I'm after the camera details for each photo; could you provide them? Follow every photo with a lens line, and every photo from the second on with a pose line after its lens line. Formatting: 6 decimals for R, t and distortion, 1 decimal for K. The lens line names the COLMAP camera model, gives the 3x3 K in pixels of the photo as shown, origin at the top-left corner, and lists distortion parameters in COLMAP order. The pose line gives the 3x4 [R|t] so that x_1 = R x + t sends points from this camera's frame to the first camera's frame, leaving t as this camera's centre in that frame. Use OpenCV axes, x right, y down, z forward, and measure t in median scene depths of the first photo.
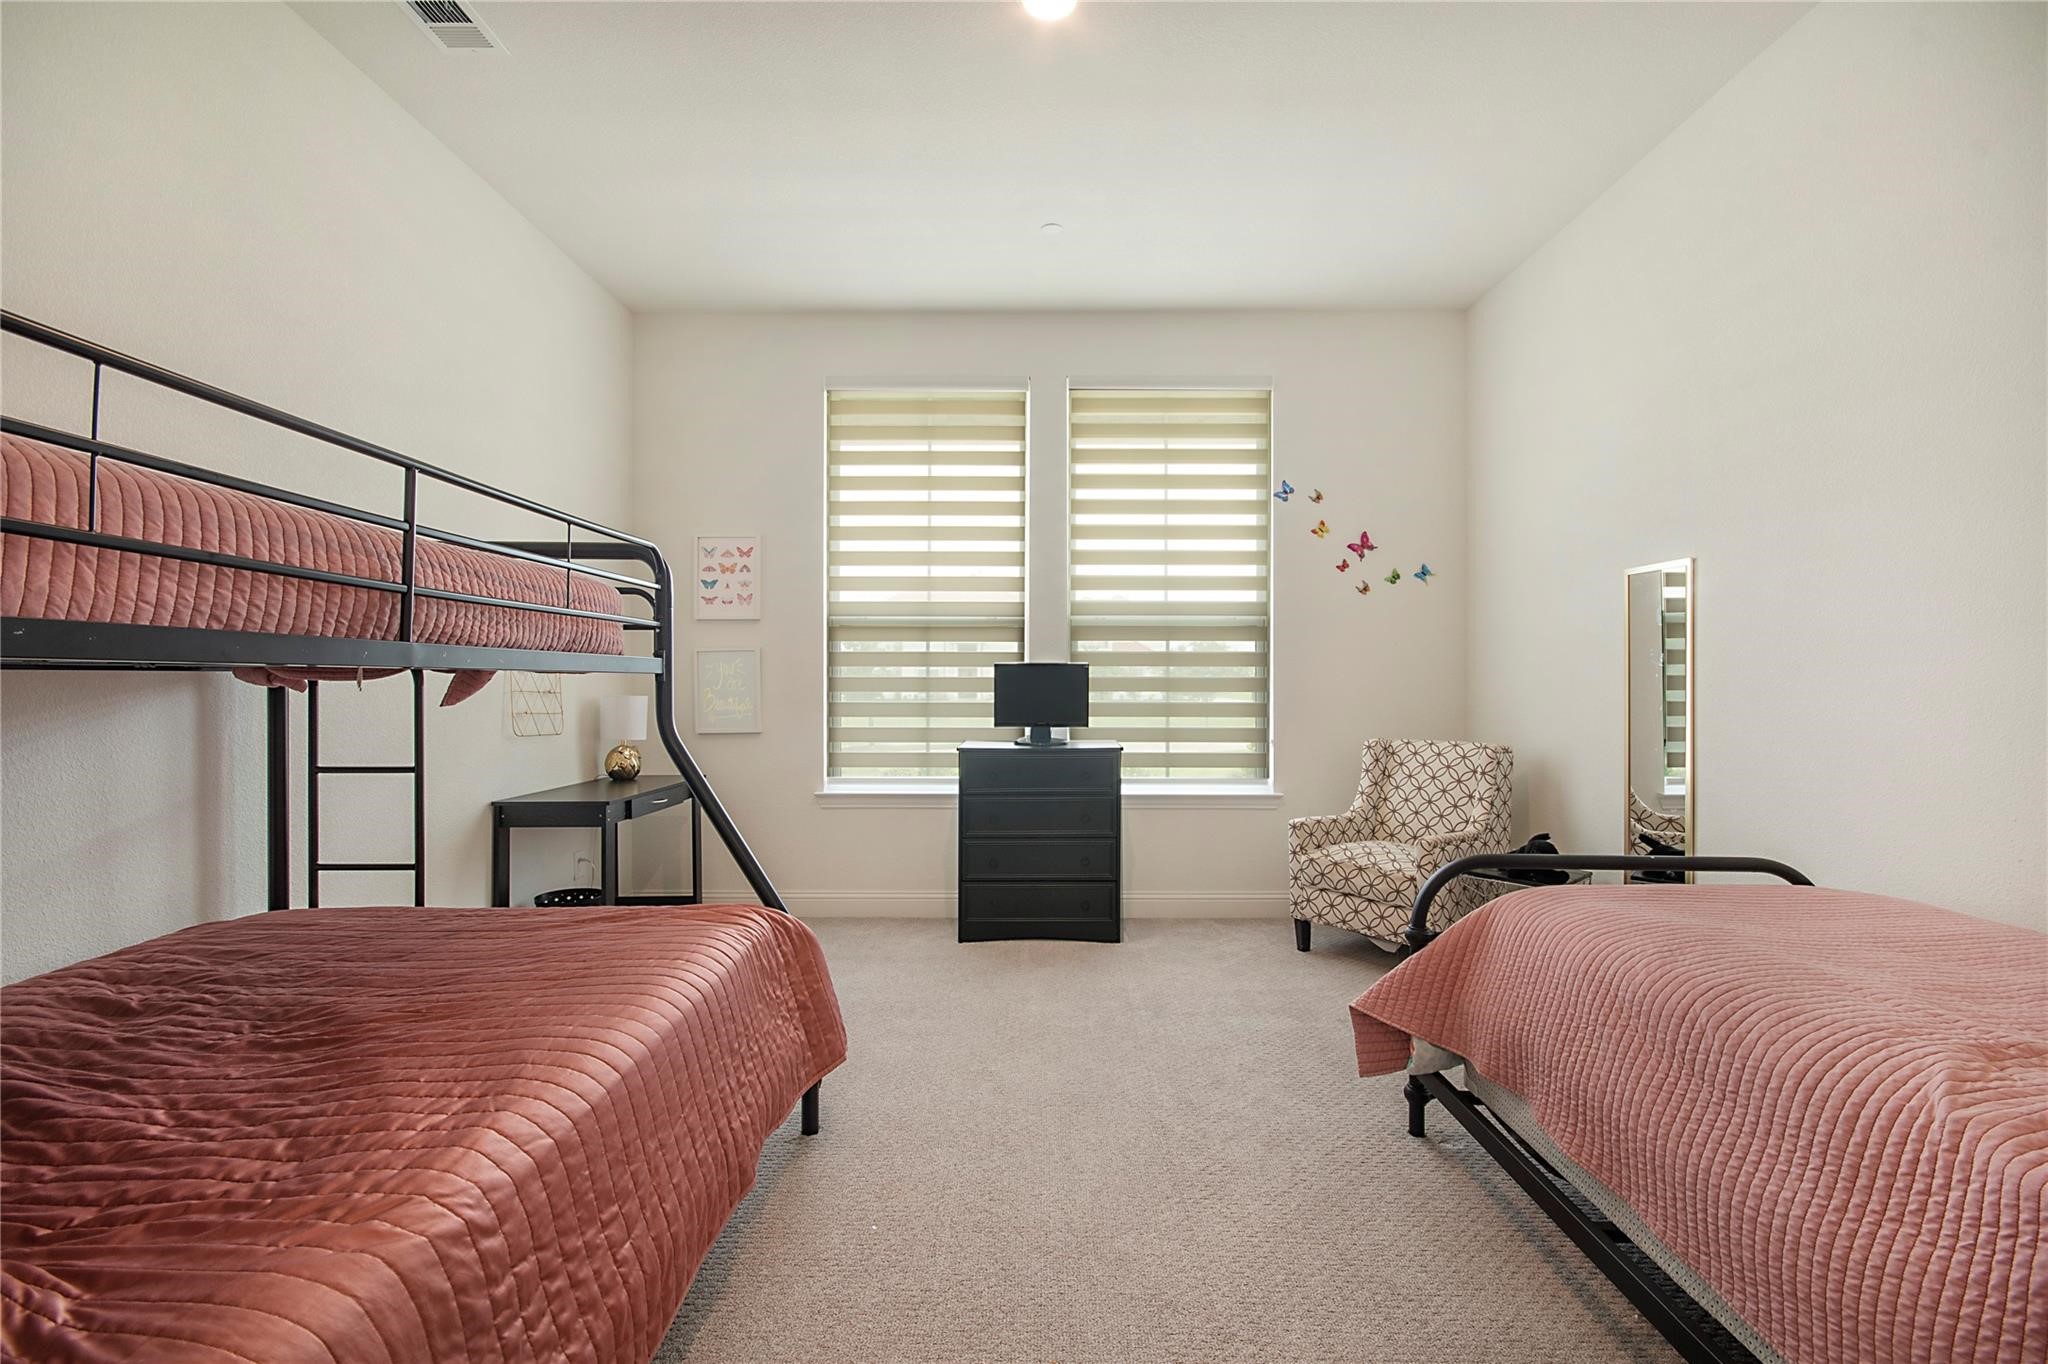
lens RADIAL K [[923.4, 0, 1024.0], [0, 923.4, 682.0], [0, 0, 1]] dist [-0.000734, -0.000160]
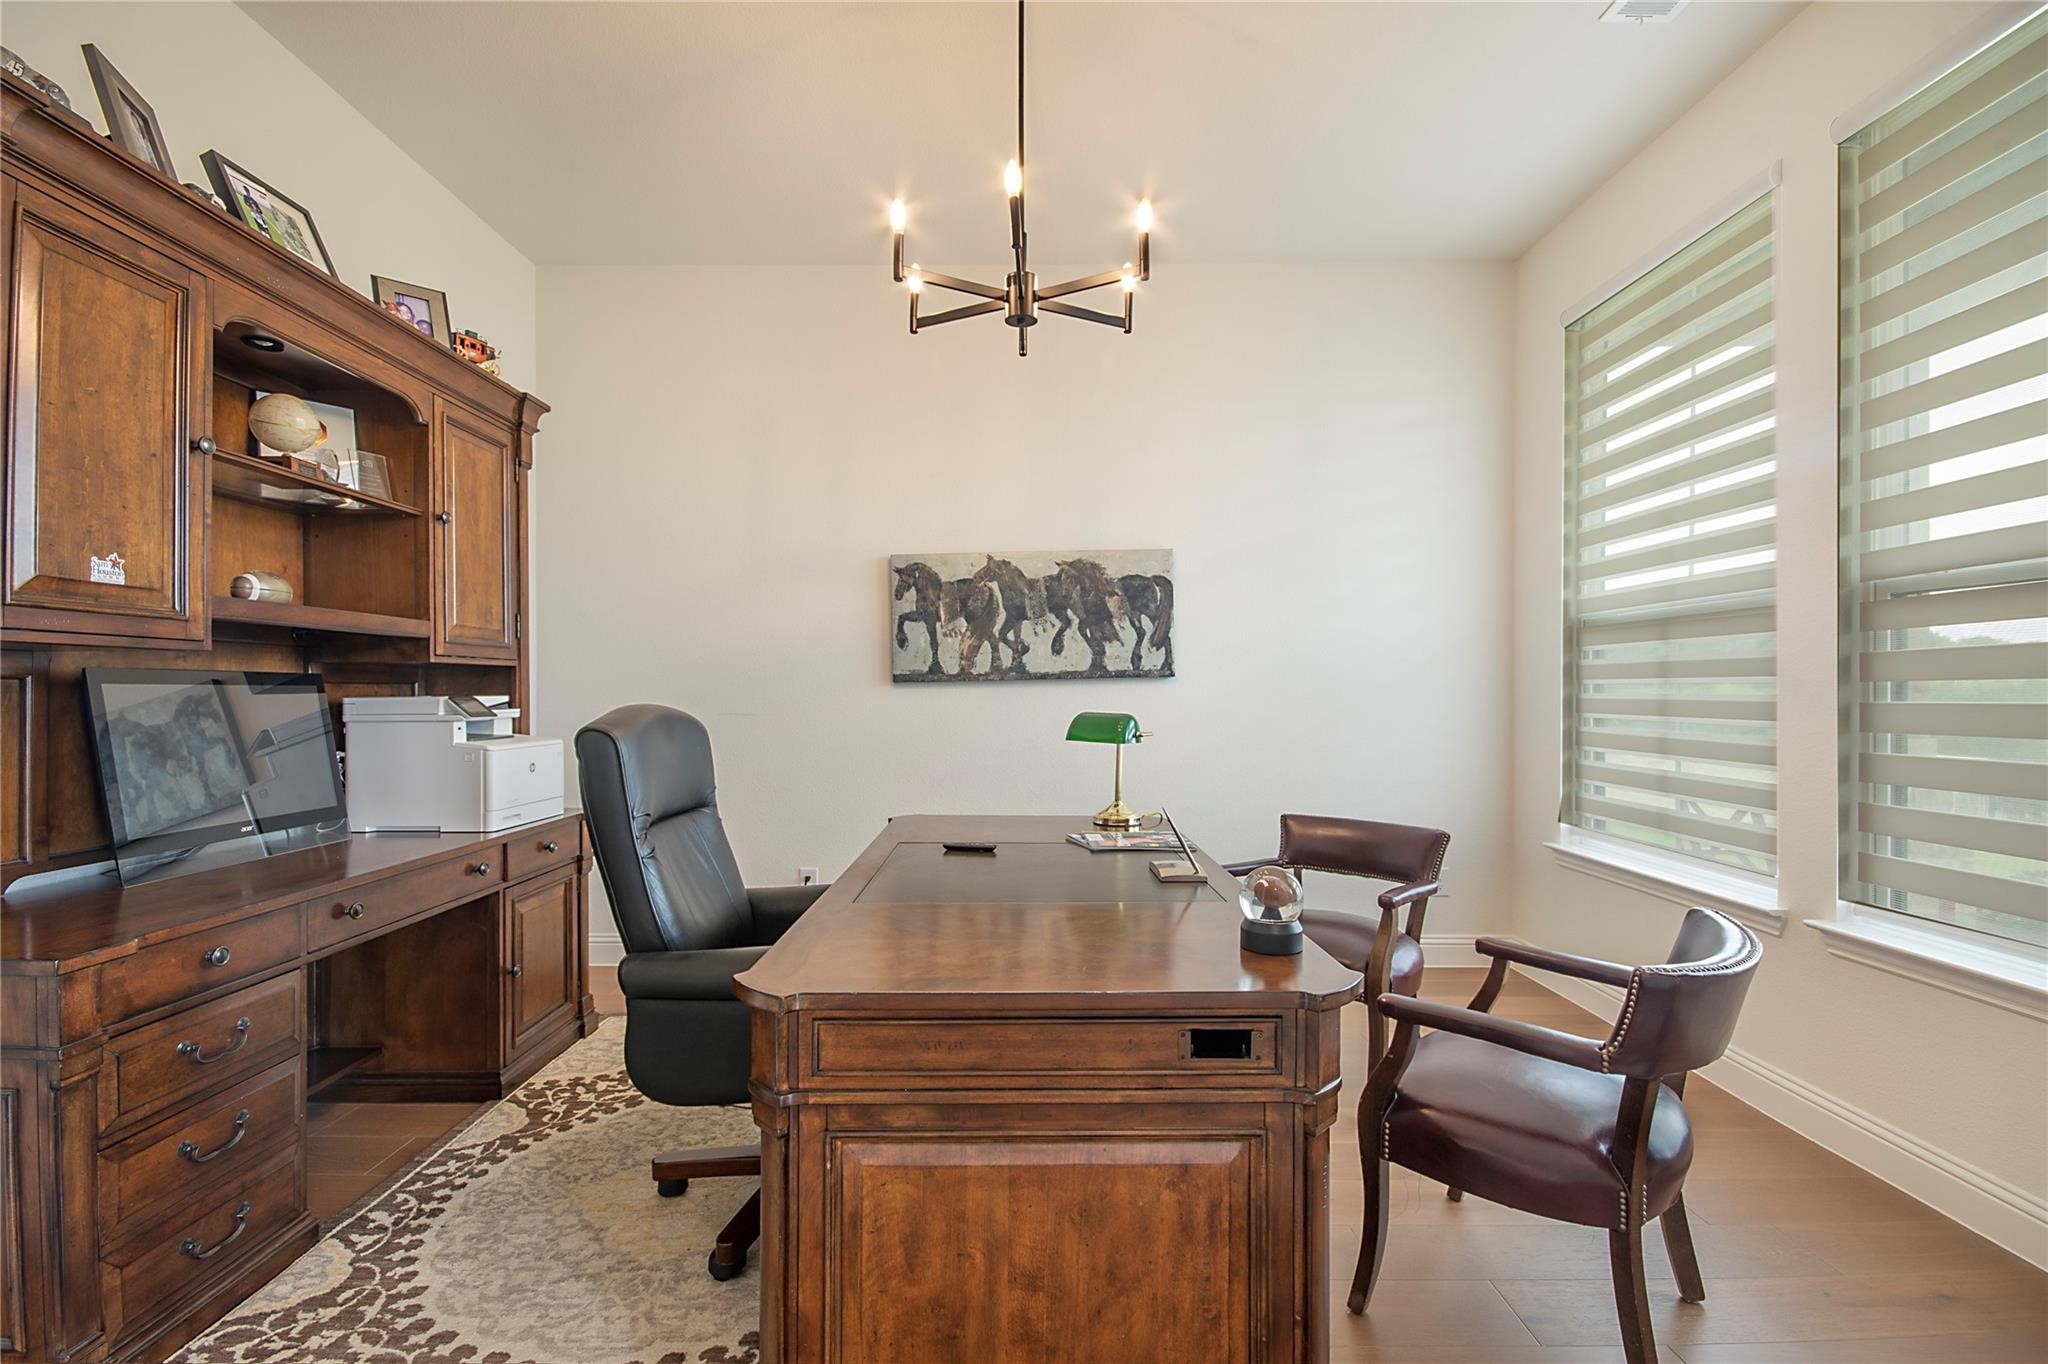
lens RADIAL K [[923.4, 0, 1024.0], [0, 923.4, 682.0], [0, 0, 1]] dist [-0.000734, -0.000160]
pose [[0.017338, -0.004295, -0.999840, 0.534151], [-0.003660, 0.999984, -0.004359, -0.011310], [0.999843, 0.003735, 0.017322, 0.538298]]
